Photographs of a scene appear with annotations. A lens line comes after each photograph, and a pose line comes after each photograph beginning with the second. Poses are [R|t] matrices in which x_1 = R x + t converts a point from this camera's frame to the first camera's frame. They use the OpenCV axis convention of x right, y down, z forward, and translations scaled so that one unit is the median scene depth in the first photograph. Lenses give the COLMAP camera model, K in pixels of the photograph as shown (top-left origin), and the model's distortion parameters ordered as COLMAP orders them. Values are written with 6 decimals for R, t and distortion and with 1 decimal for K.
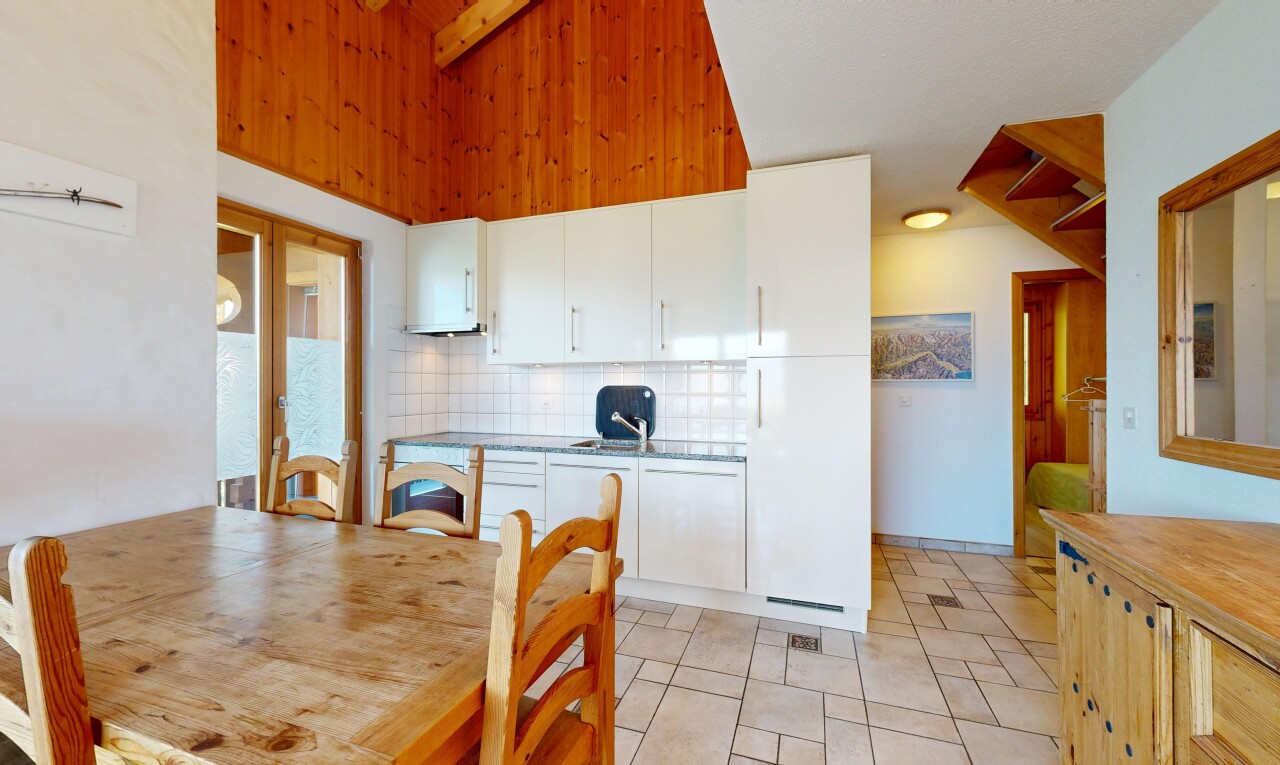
lens RADIAL K [[497.4, 0, 644.2], [0, 497.4, 383.0], [0, 0, 1]] dist [0.000492, 0.000058]
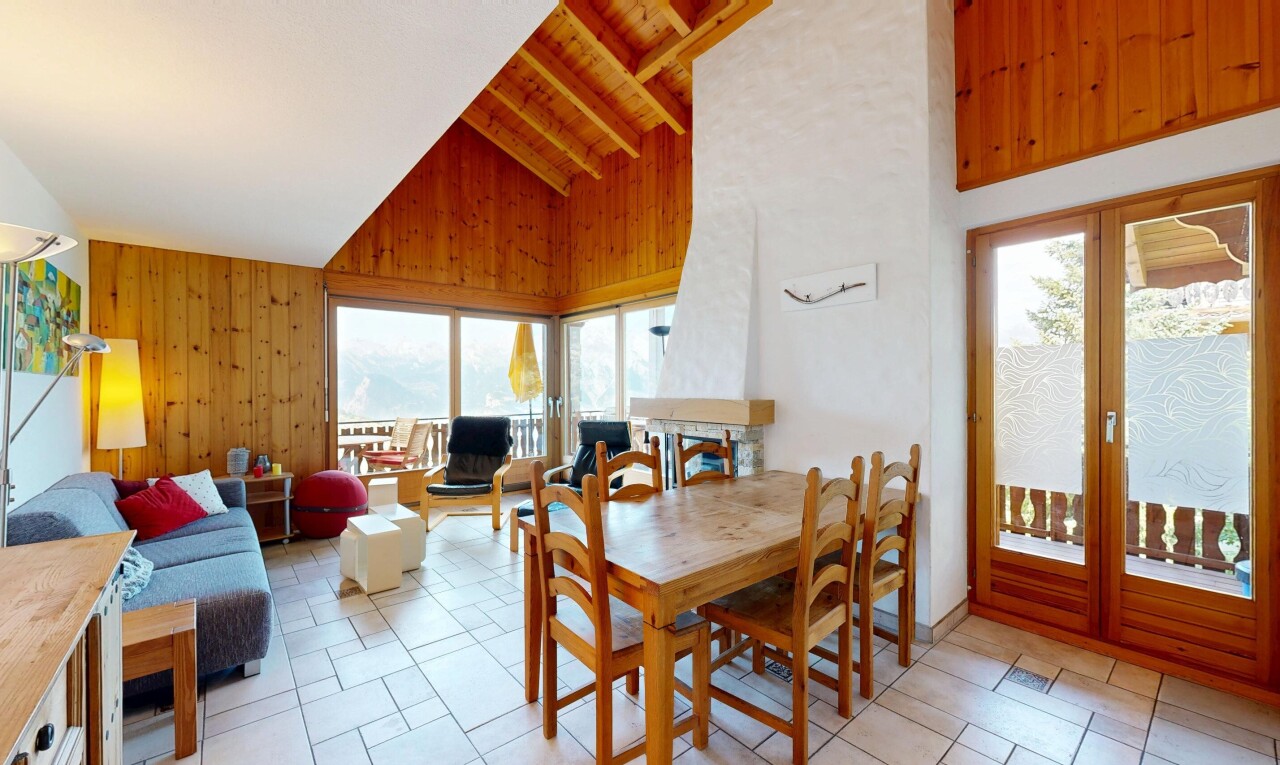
lens RADIAL K [[497.4, 0, 639.8], [0, 497.4, 382.0], [0, 0, 1]] dist [0.000492, 0.000058]
pose [[-0.527548, -0.002297, -0.849522, 0.494877], [0.007465, 0.999945, -0.007339, -0.027434], [0.849492, -0.010214, -0.527502, 0.900356]]
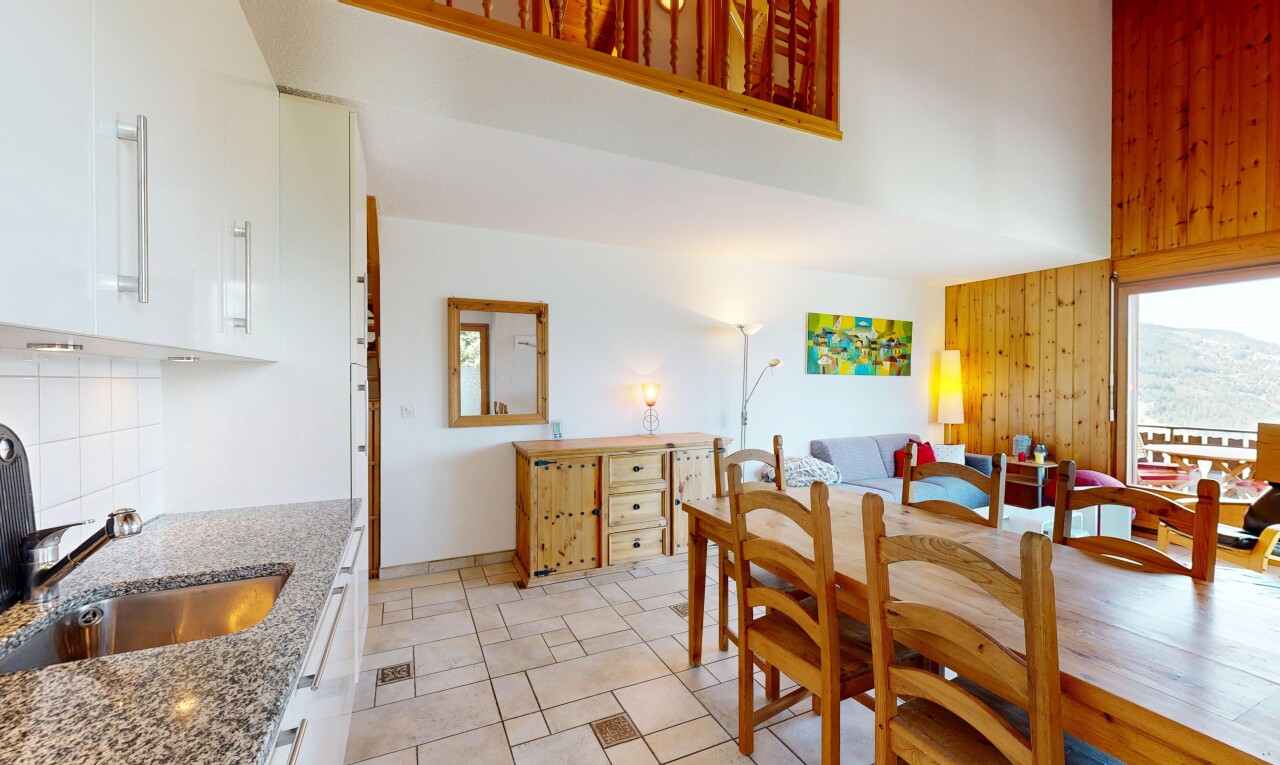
lens RADIAL K [[497.4, 0, 641.3], [0, 497.4, 383.9], [0, 0, 1]] dist [0.000492, 0.000058]
pose [[-0.688482, -0.007695, 0.725213, -0.697933], [-0.005737, 0.999970, 0.005164, -0.032433], [-0.725231, -0.000605, -0.688505, 1.356804]]
